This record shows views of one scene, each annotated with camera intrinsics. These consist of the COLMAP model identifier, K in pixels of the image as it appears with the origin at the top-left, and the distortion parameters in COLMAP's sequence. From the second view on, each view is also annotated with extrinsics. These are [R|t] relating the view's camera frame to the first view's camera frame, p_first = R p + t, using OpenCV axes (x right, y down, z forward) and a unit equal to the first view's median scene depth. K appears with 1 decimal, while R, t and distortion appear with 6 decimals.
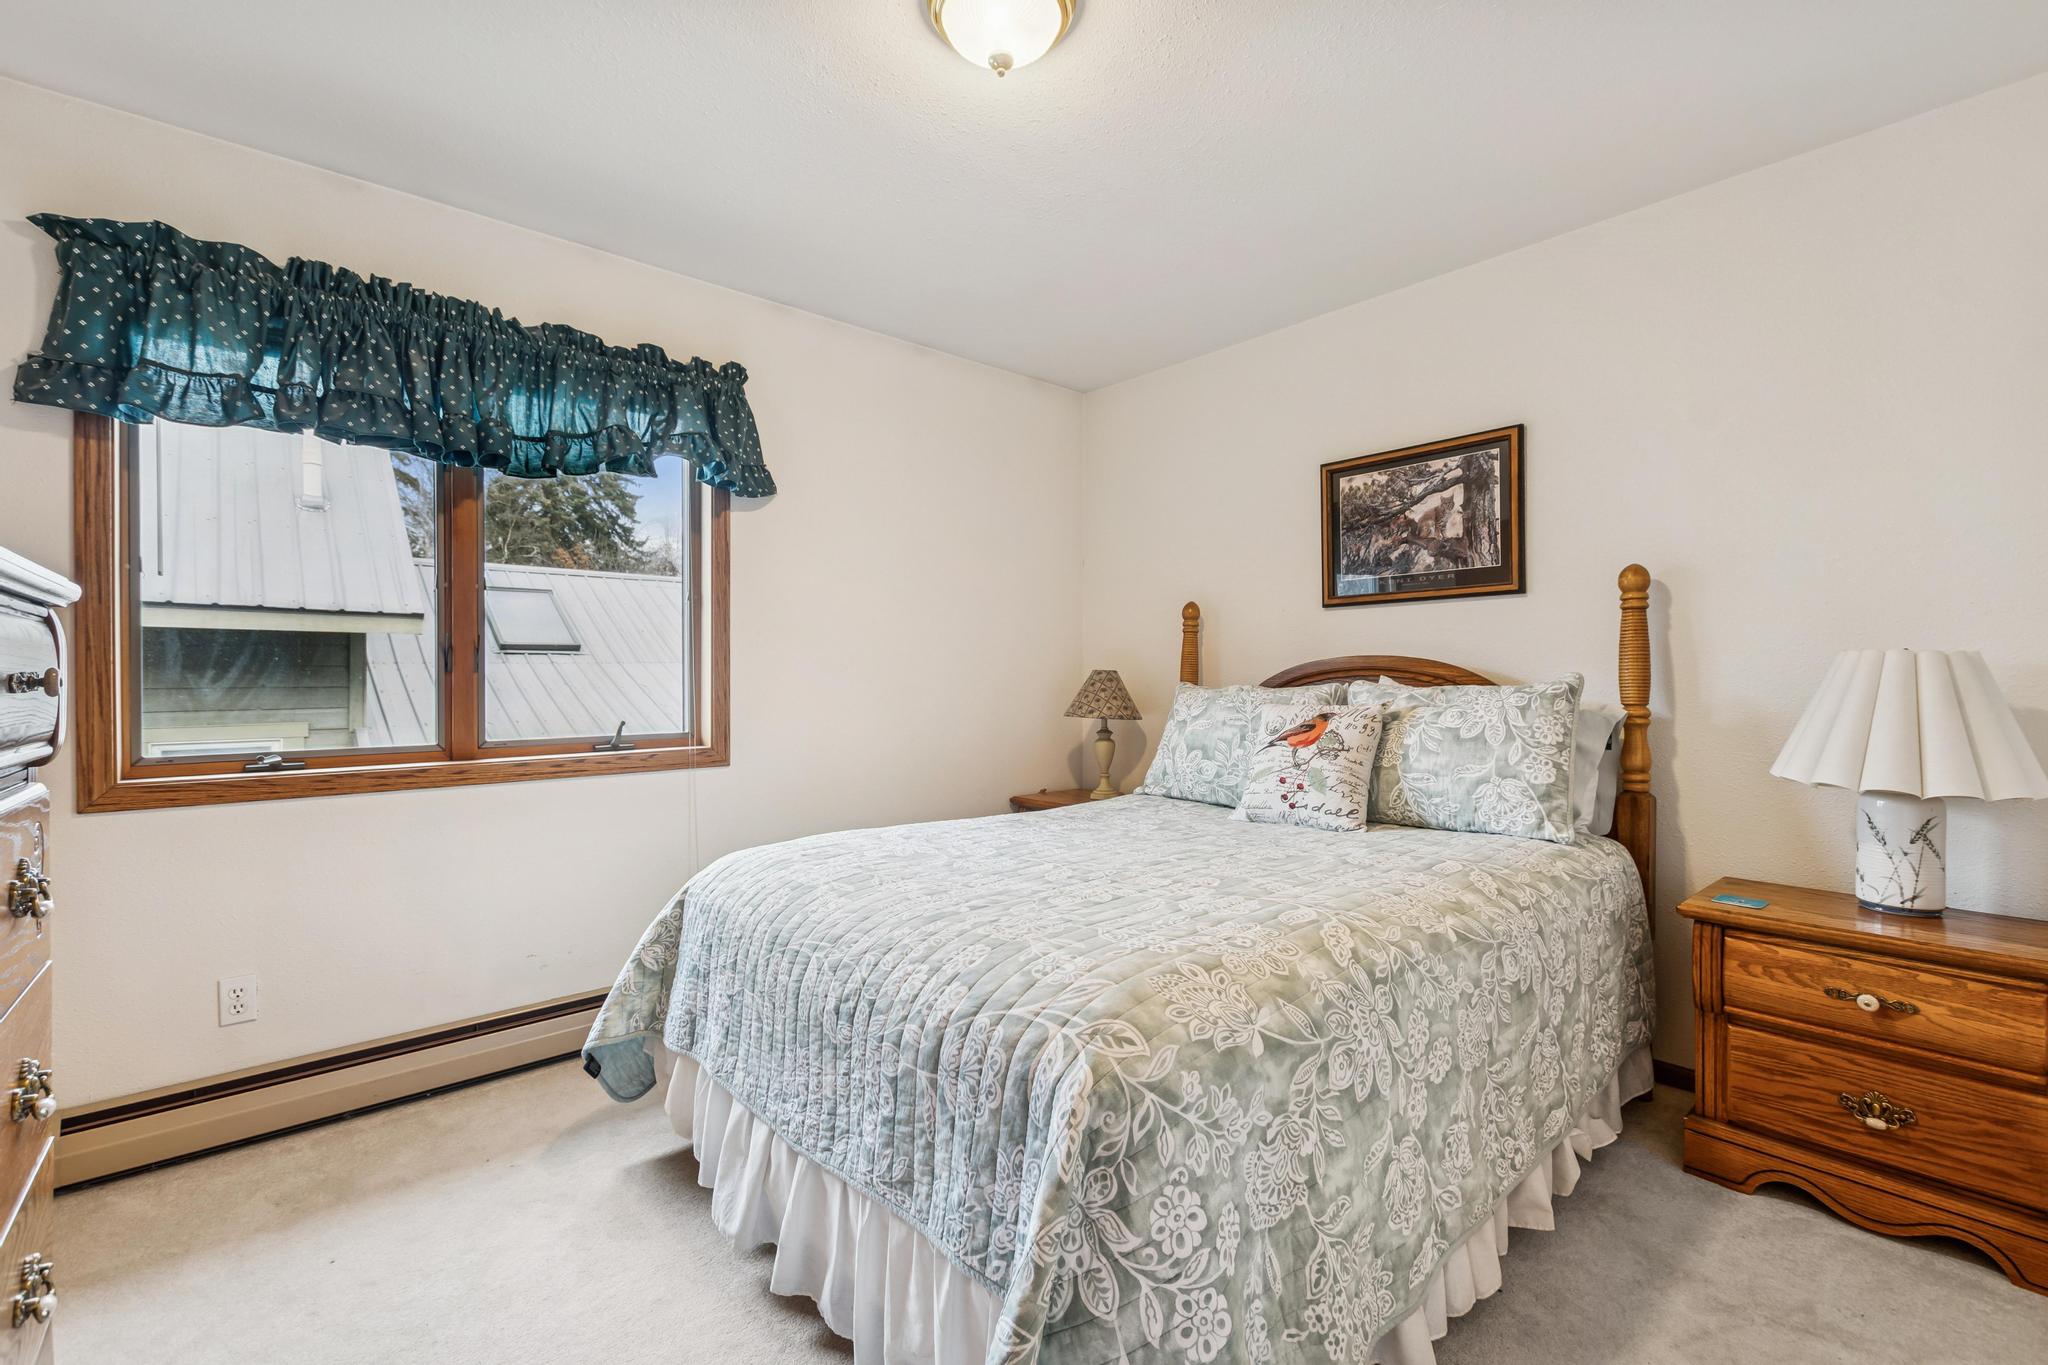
lens RADIAL K [[893.3, 0, 1027.3], [0, 893.3, 681.1], [0, 0, 1]] dist [0.009087, -0.002774]
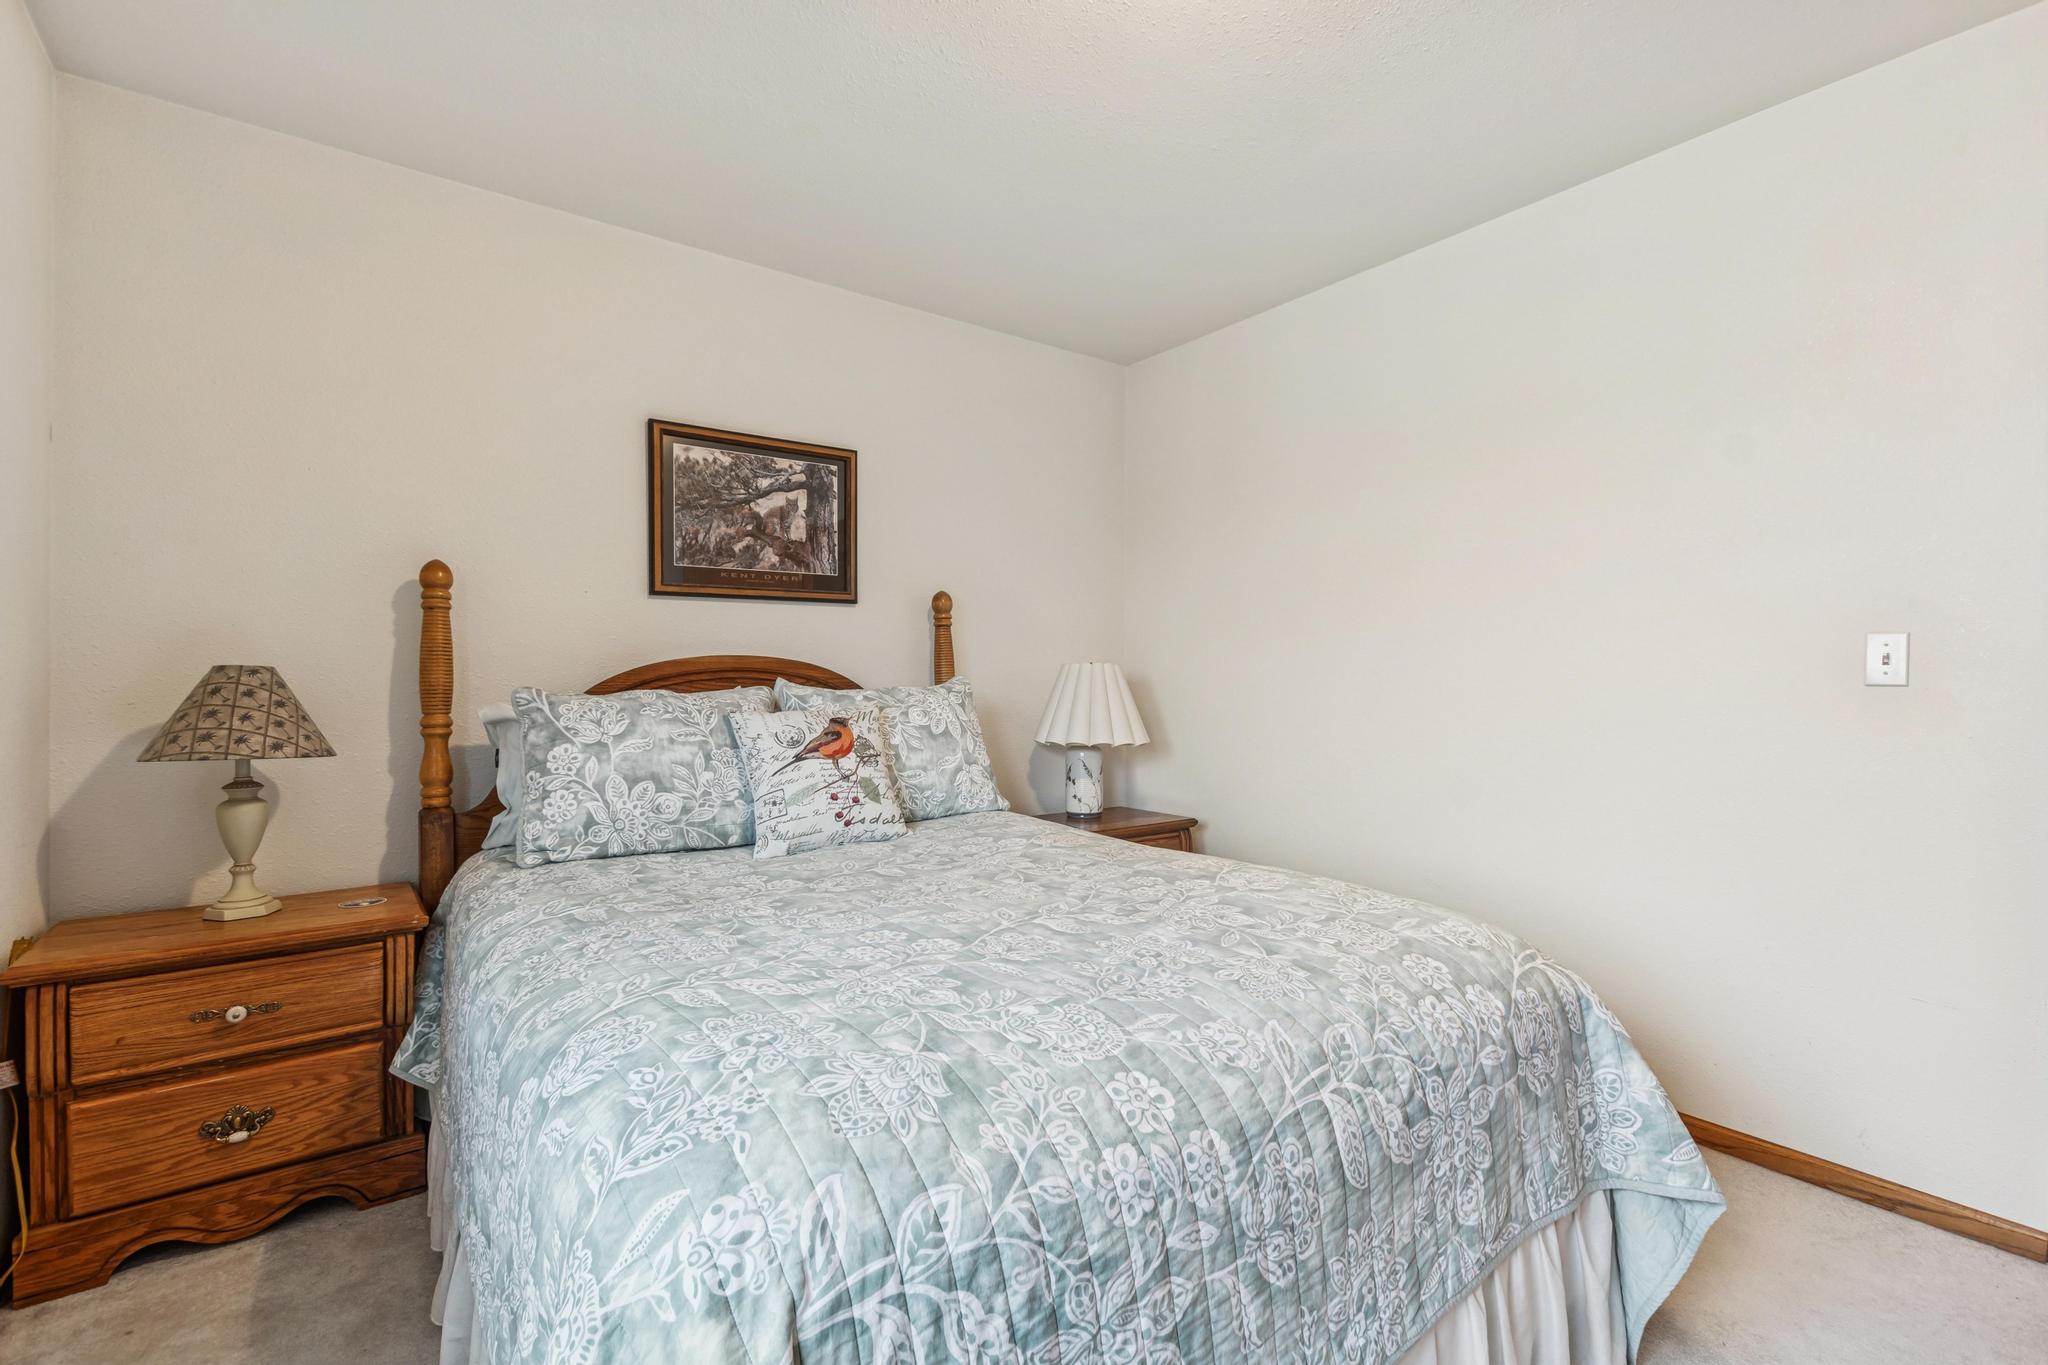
lens RADIAL K [[954.4, 0, 1026.8], [0, 954.4, 678.0], [0, 0, 1]] dist [-0.004532, -0.000800]
pose [[0.062945, 0.004732, 0.998006, -0.572683], [0.006976, 0.999962, -0.005181, 0.000680], [-0.997993, 0.007288, 0.062909, 0.675571]]
